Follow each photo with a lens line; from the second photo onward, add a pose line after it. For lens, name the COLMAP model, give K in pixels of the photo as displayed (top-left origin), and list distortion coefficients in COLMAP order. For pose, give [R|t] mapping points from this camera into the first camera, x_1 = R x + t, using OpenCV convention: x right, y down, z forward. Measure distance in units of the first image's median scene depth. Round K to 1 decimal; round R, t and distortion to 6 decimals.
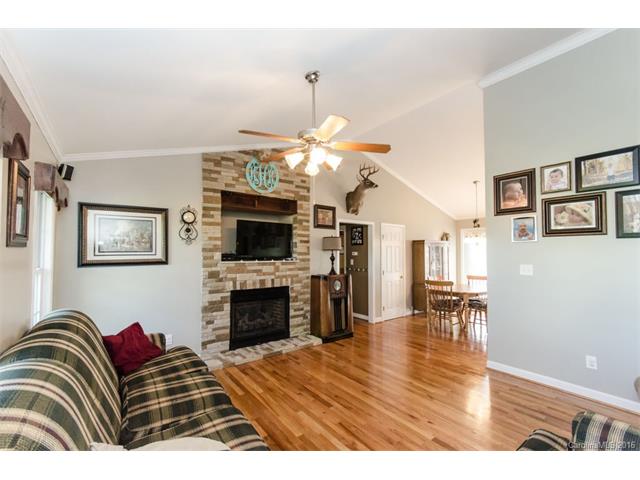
lens RADIAL K [[278.2, 0, 318.2], [0, 278.2, 244.2], [0, 0, 1]] dist [0.000073, 0.000174]
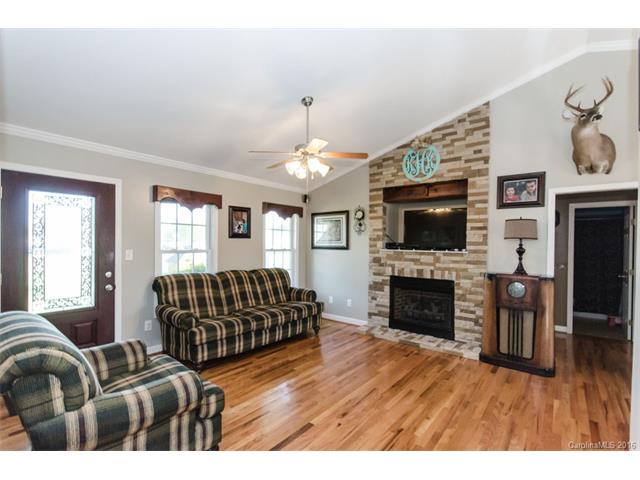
lens RADIAL K [[304.4, 0, 317.6], [0, 304.4, 242.9], [0, 0, 1]] dist [0.003232, 0.000223]
pose [[0.243637, 0.004158, -0.969858, 0.774396], [0.020165, 0.999753, 0.009352, 0.016782], [0.969657, -0.021836, 0.243493, 0.398269]]
